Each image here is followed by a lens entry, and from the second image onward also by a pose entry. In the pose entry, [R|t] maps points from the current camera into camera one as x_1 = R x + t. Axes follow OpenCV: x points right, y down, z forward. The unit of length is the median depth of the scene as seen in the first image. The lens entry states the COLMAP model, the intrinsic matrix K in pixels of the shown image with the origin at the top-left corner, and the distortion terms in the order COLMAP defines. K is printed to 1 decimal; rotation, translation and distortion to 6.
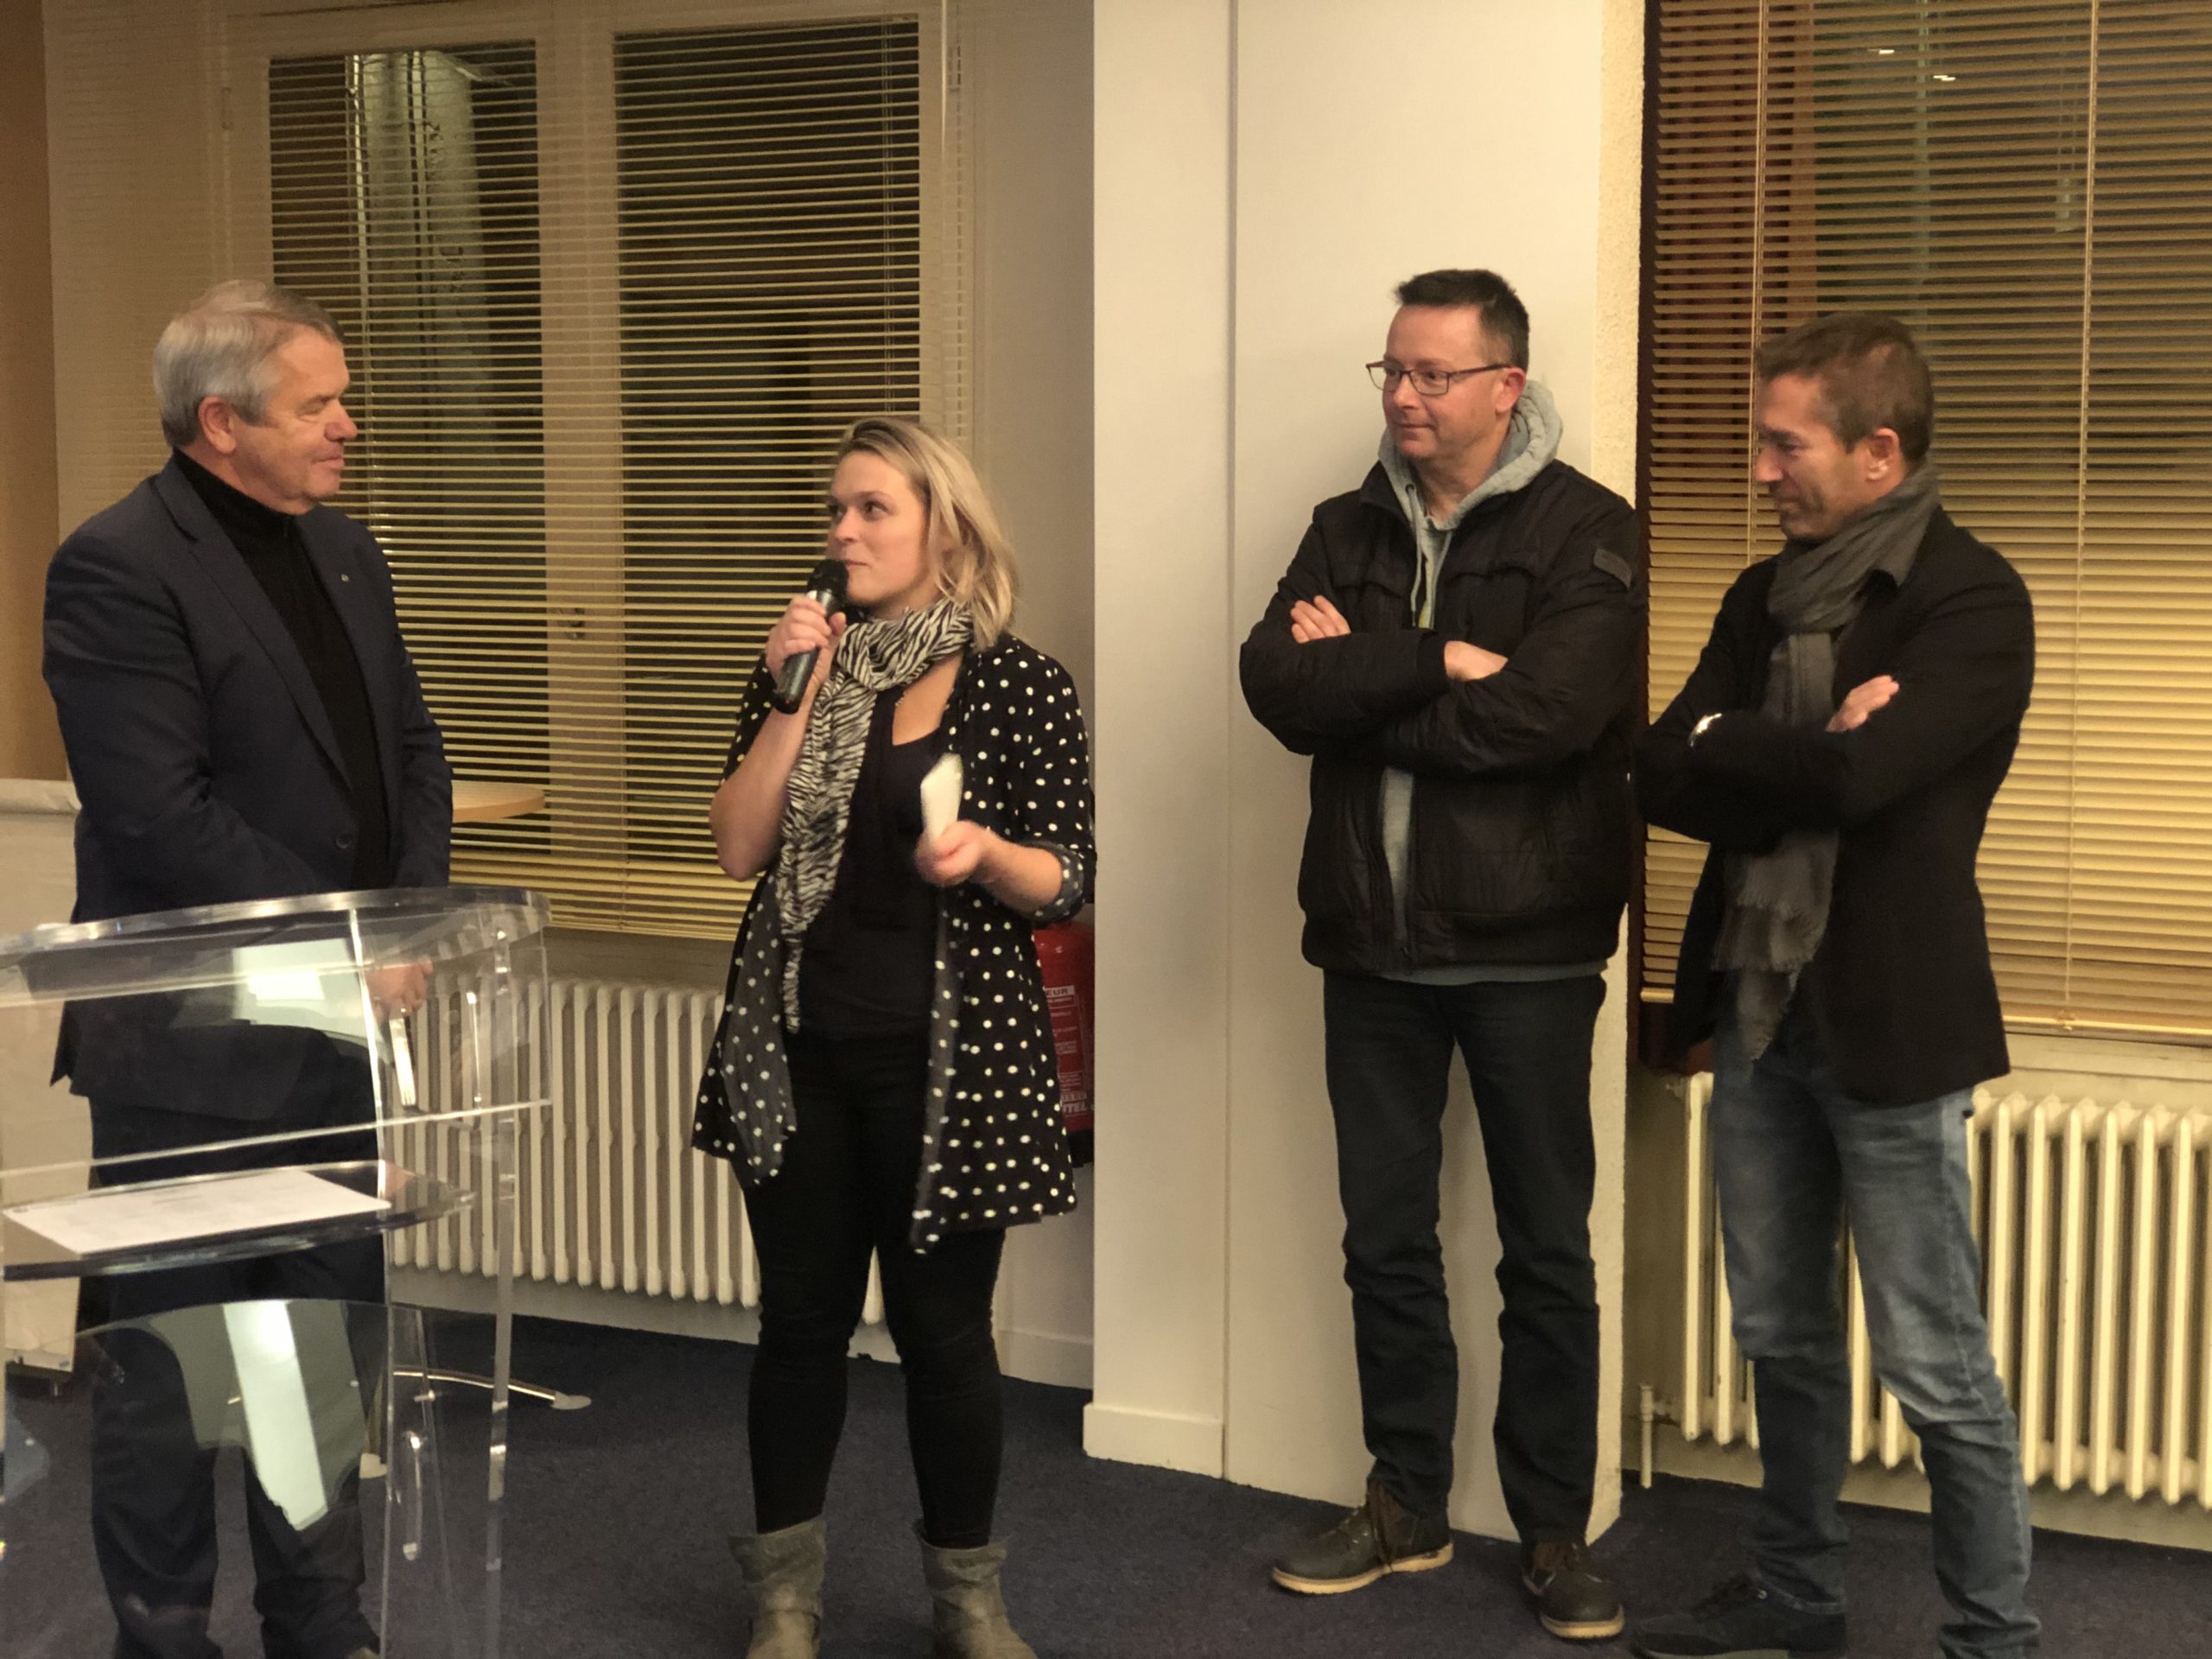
lens RADIAL K [[3338.0, 0, 1095.8], [0, 3338.0, 819.8], [0, 0, 1]] dist [0.033586, 0.000000]
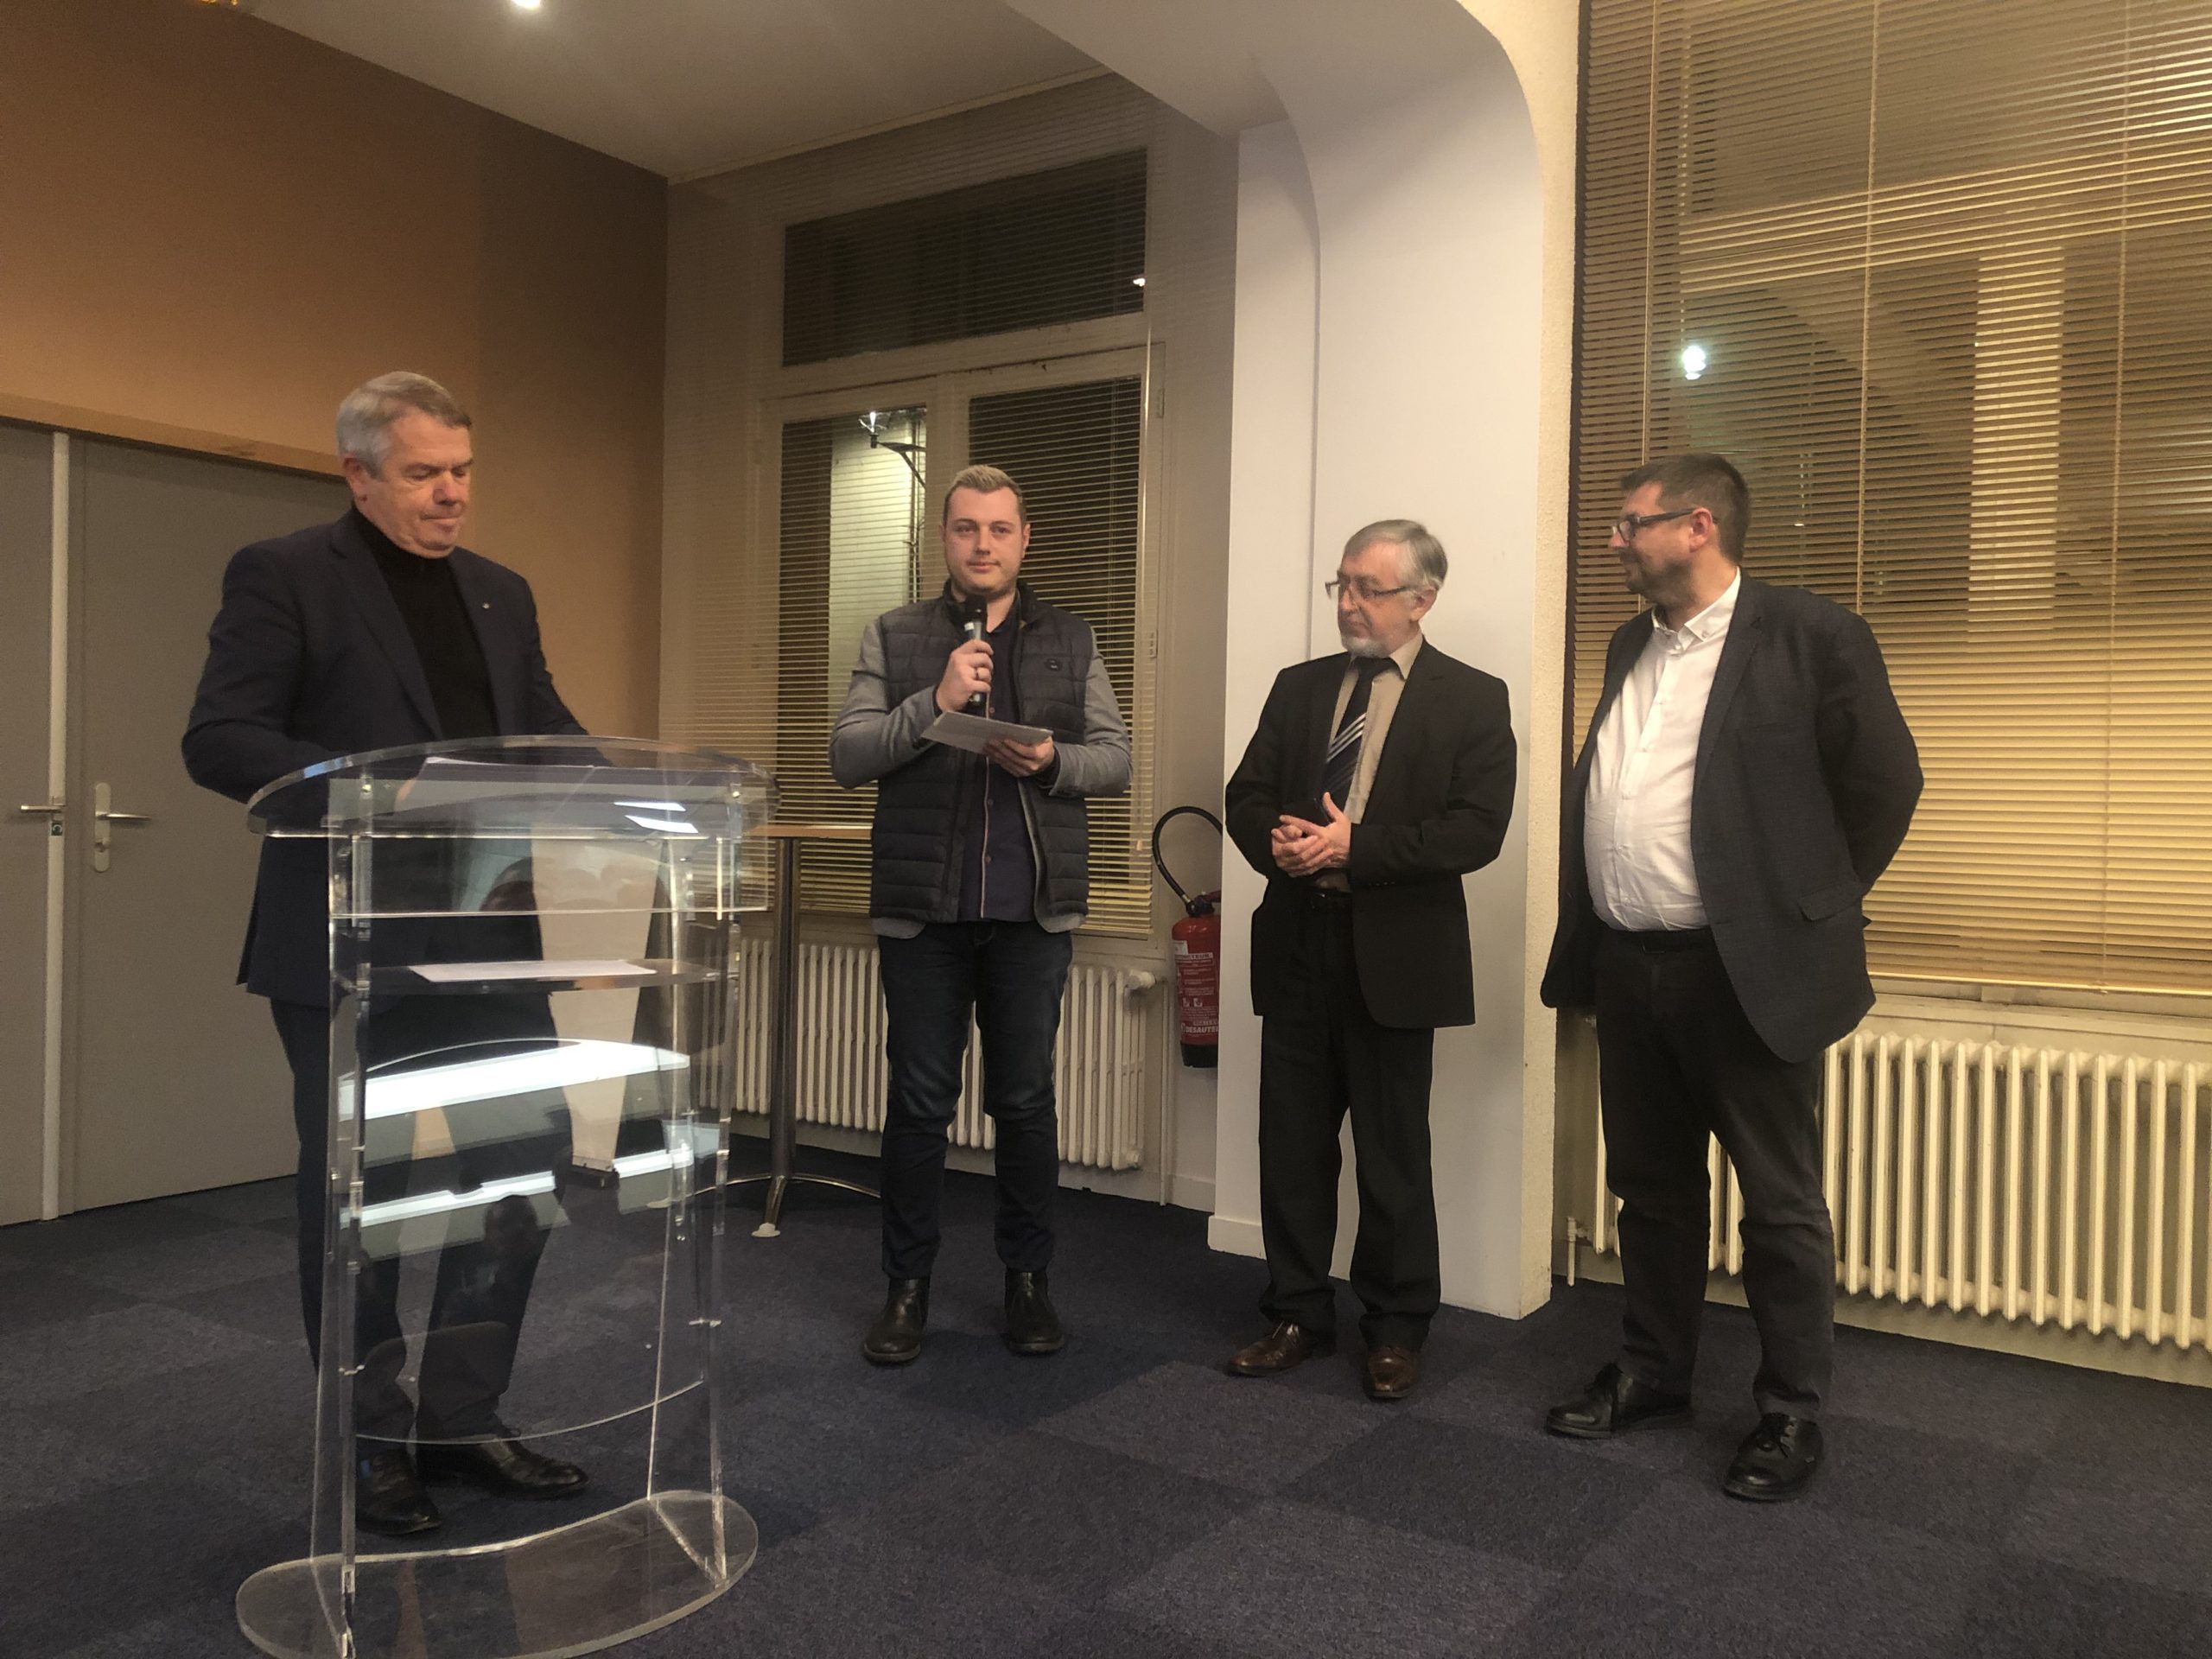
lens RADIAL K [[1812.2, 0, 1093.9], [0, 1812.2, 812.7], [0, 0, 1]] dist [0.019285, 0.006763]
pose [[0.990661, 0.021902, -0.134580, 0.052871], [-0.034454, 0.995194, -0.091658, 0.064798], [0.131925, 0.095439, 0.986655, 0.123264]]
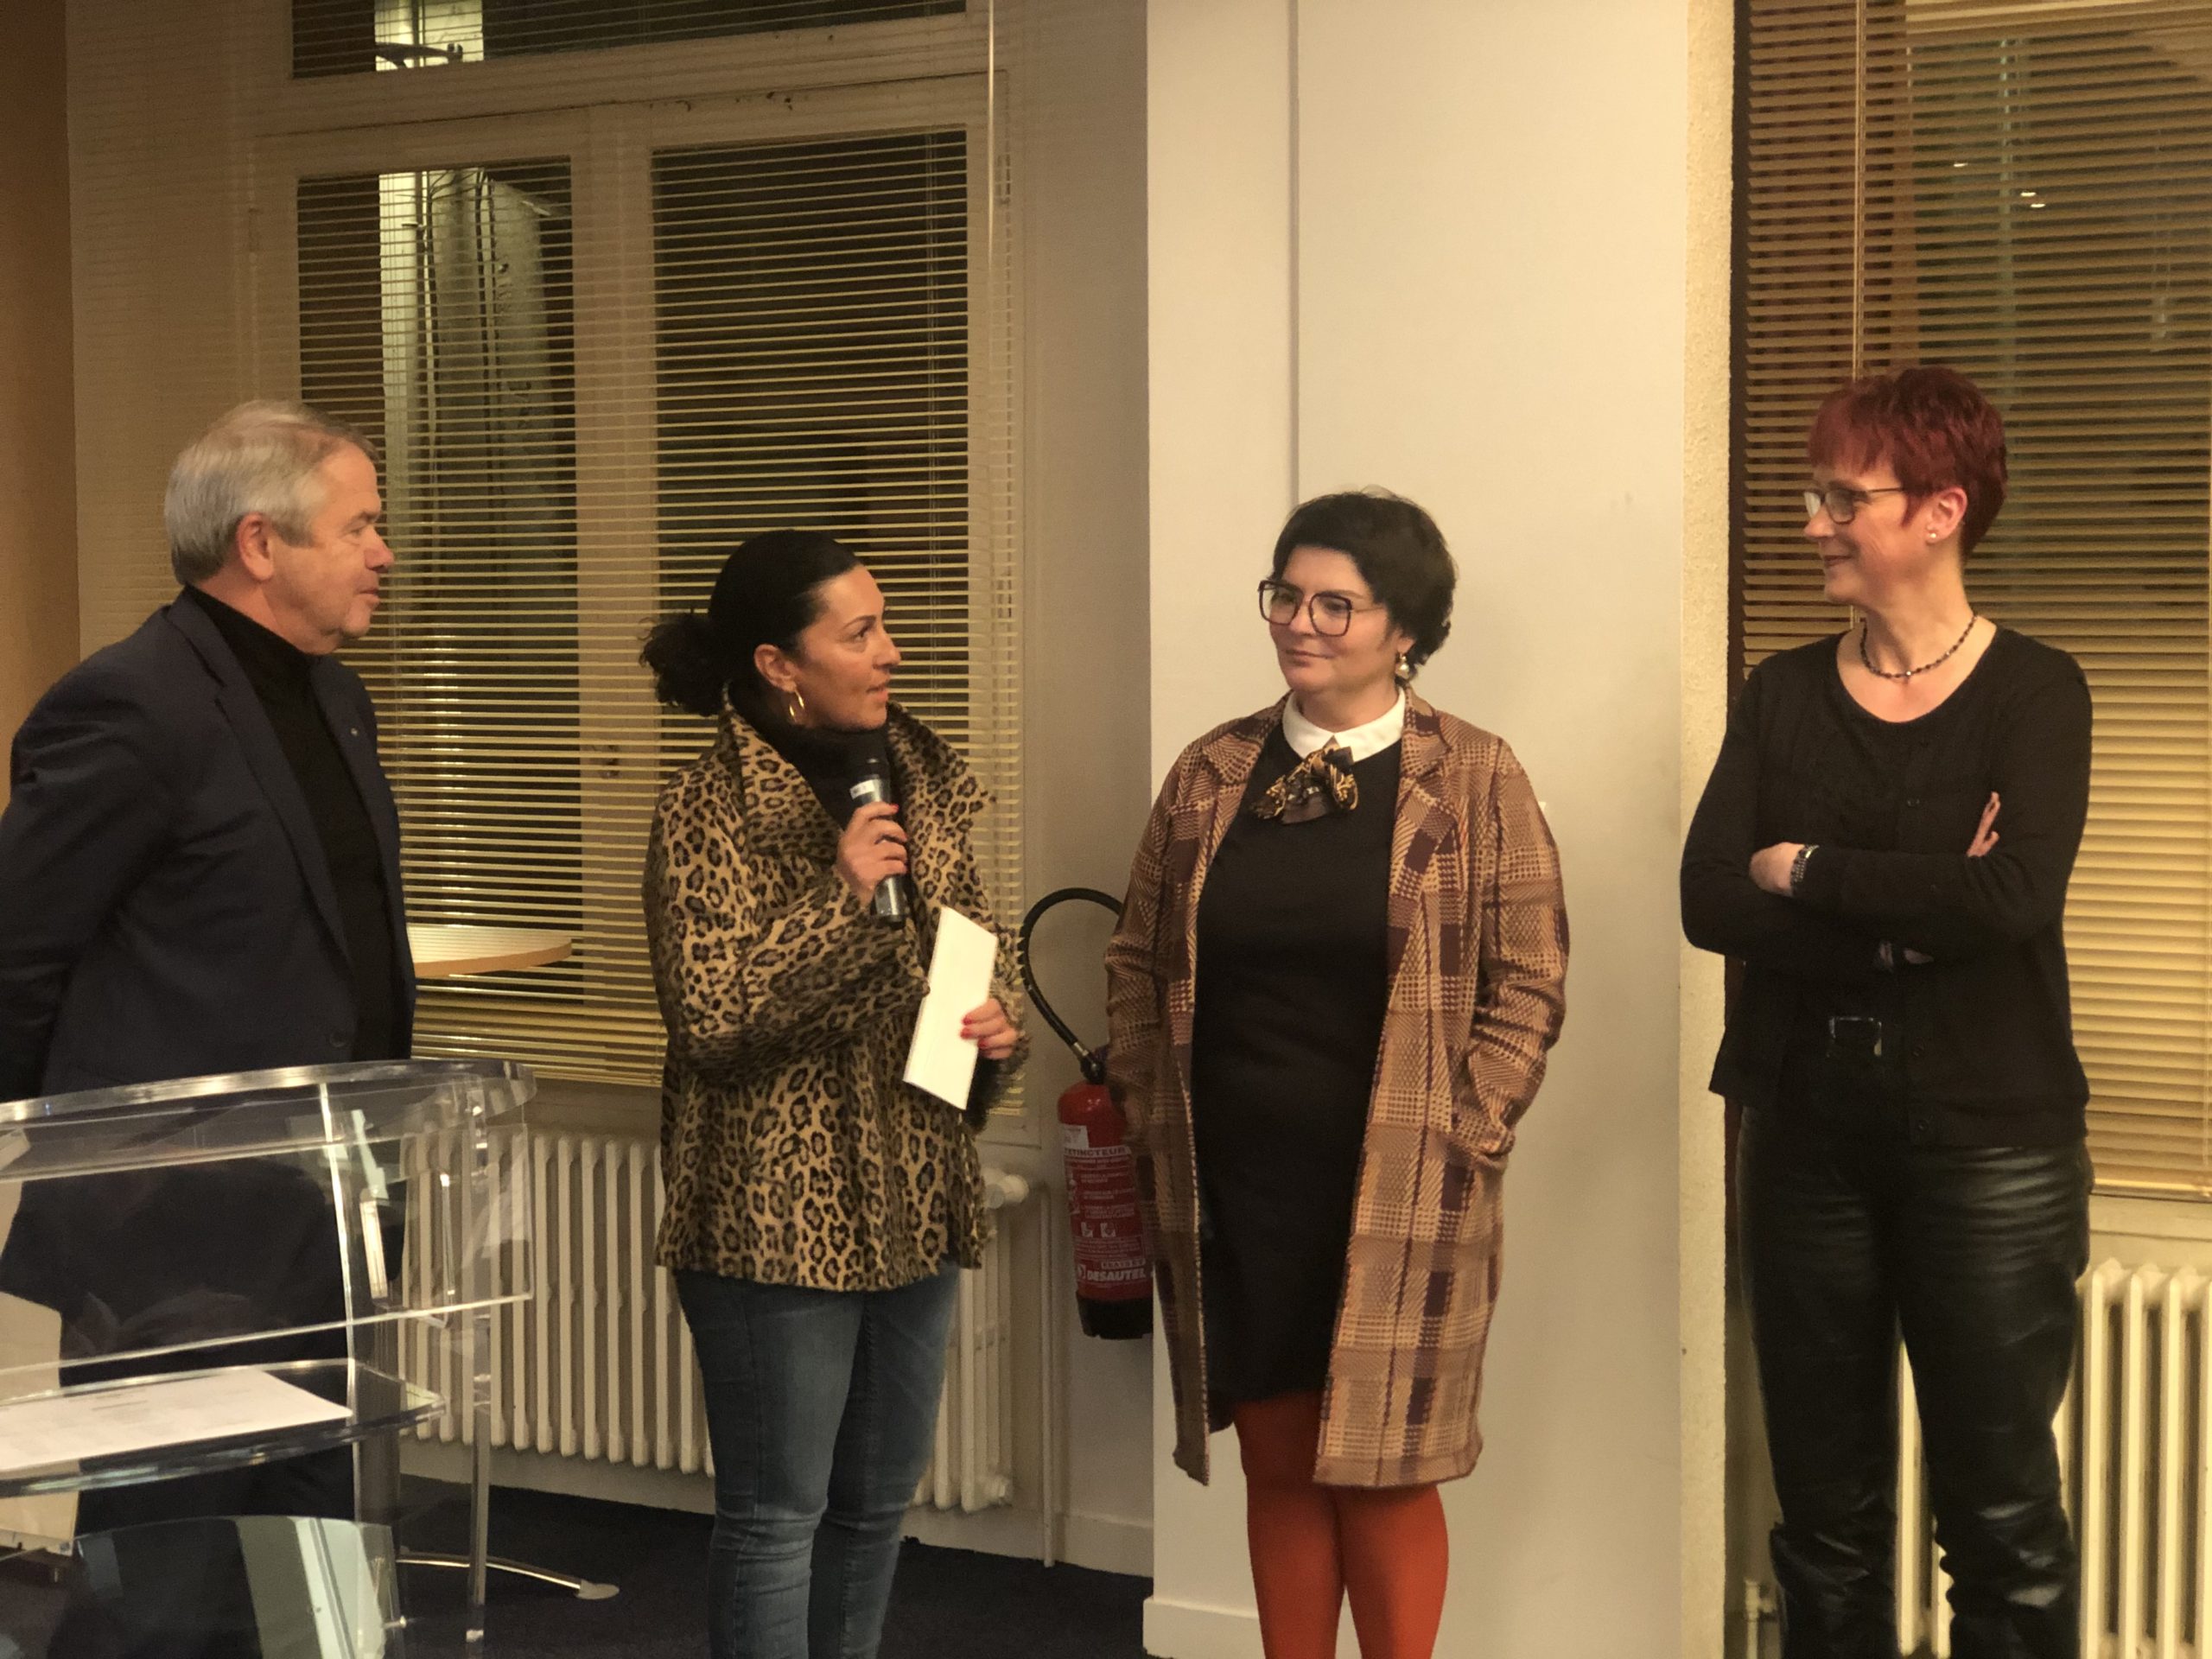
lens RADIAL K [[3338.0, 0, 1090.4], [0, 3338.0, 817.3], [0, 0, 1]] dist [0.033586, 0.000000]
pose [[0.999681, -0.003753, -0.024963, 0.005696], [0.002751, 0.999194, -0.040046, -0.004590], [0.025093, 0.039965, 0.998886, 0.056669]]
